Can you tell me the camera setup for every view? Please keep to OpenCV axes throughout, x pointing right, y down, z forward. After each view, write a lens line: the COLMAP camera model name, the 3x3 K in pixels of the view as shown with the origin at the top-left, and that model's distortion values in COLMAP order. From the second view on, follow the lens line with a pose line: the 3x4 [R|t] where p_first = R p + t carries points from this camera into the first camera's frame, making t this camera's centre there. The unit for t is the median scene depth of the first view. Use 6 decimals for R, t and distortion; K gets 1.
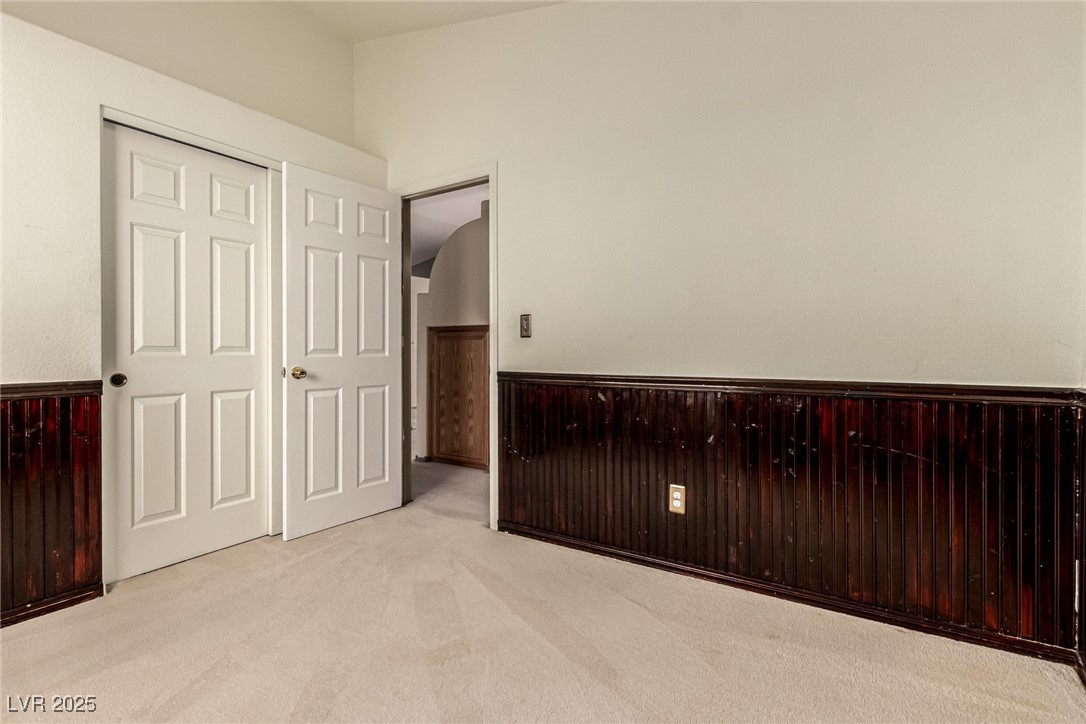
lens RADIAL K [[519.5, 0, 543.0], [0, 519.5, 362.0], [0, 0, 1]] dist [-0.000894, -0.000592]
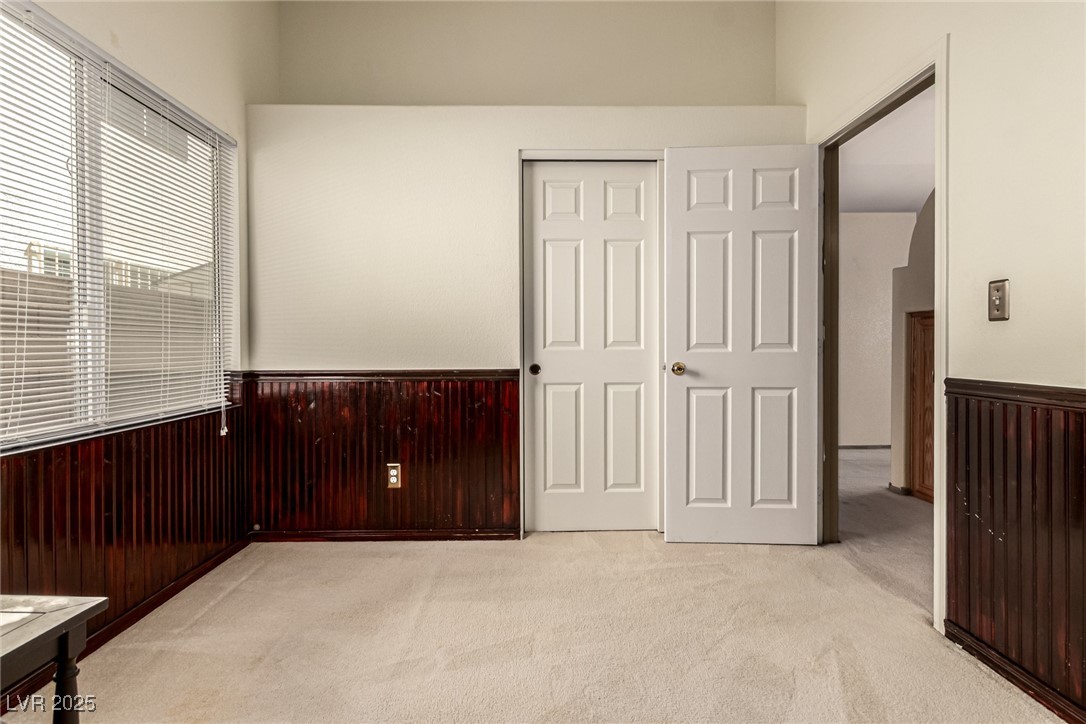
lens RADIAL K [[506.9, 0, 534.2], [0, 506.9, 357.2], [0, 0, 1]] dist [0.000719, -0.000790]
pose [[0.546722, 0.017094, -0.837140, 0.151092], [-0.015612, 0.999826, 0.010220, -0.005083], [0.837169, 0.007482, 0.546894, 0.270969]]
